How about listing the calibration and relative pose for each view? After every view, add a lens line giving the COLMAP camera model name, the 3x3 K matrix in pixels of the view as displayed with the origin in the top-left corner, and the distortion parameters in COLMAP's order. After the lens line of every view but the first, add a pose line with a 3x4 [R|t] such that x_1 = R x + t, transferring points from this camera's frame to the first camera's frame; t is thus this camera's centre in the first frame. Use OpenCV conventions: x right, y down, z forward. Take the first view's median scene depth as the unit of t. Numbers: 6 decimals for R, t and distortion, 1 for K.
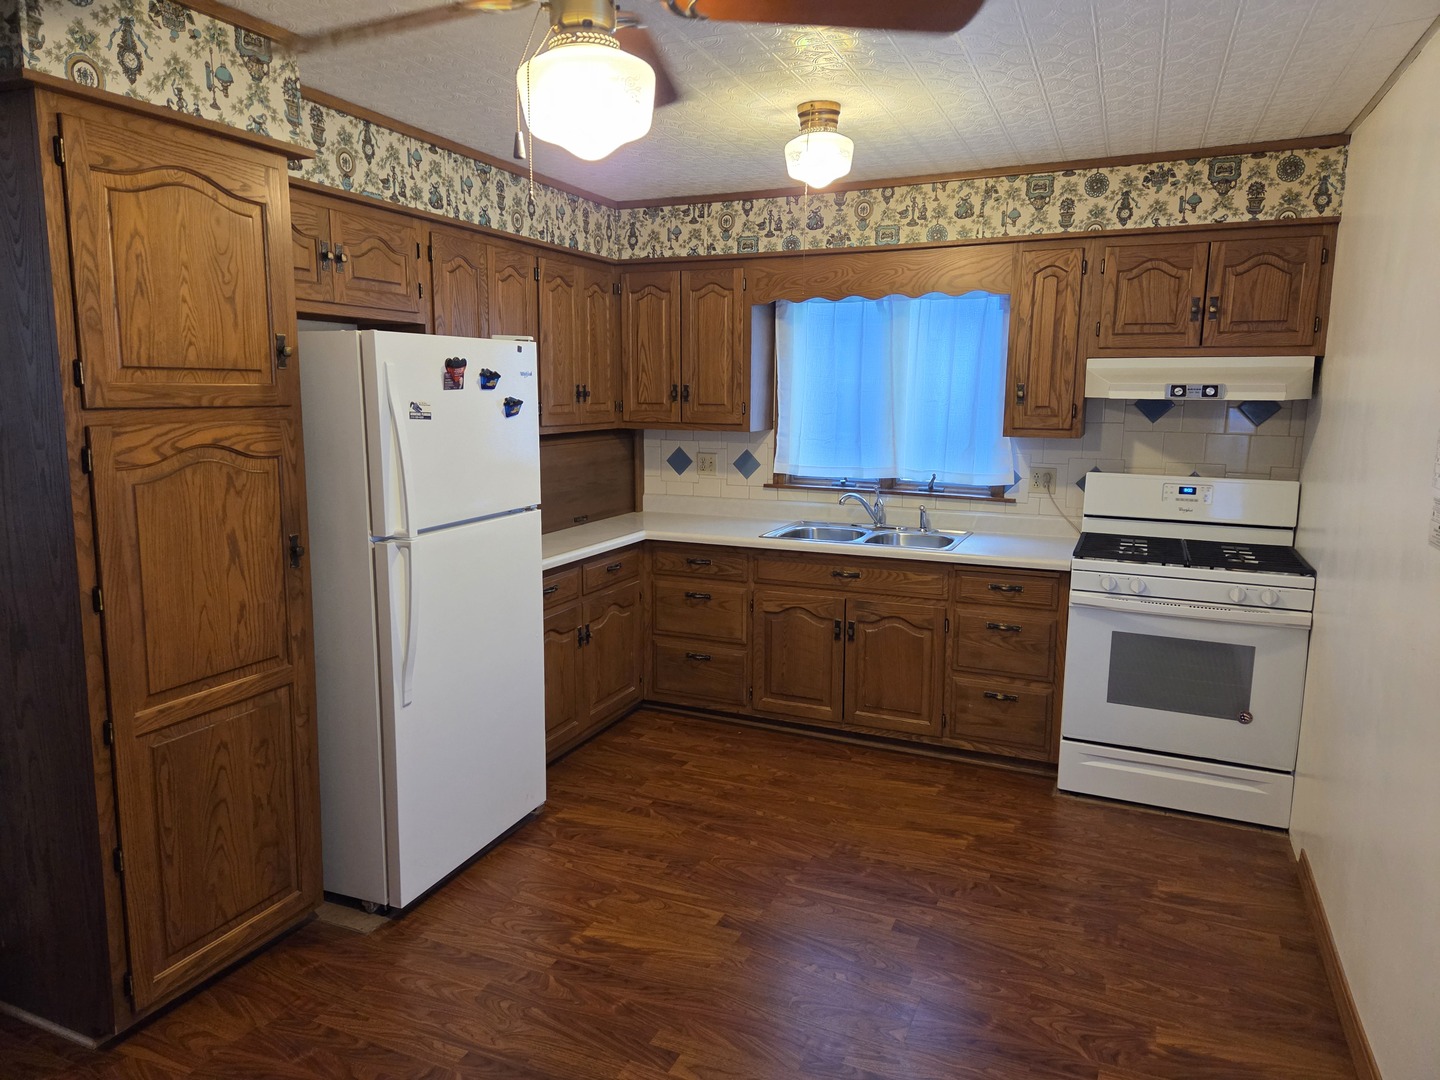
lens RADIAL K [[946.7, 0, 707.4], [0, 946.7, 537.8], [0, 0, 1]] dist [0.091828, -0.098802]
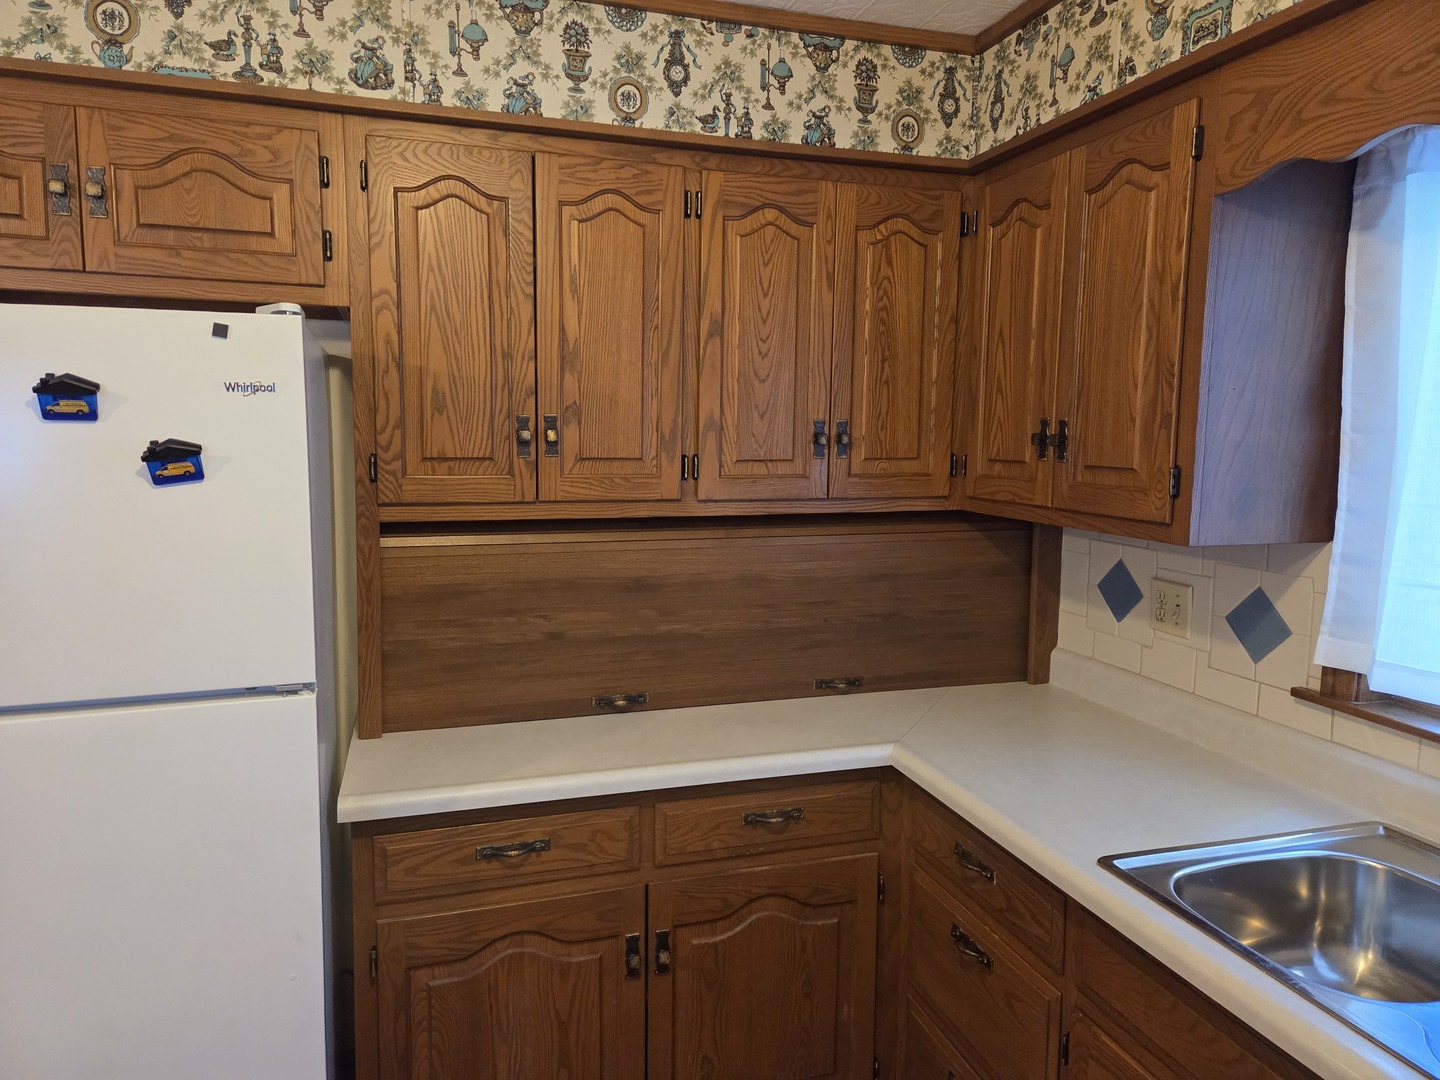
lens RADIAL K [[955.2, 0, 717.0], [0, 955.2, 527.6], [0, 0, 1]] dist [0.071669, -0.049446]
pose [[0.657772, 0.081545, -0.748790, 0.229615], [-0.124850, 0.992174, -0.001624, -0.108040], [0.742797, 0.094555, 0.662806, 0.699029]]
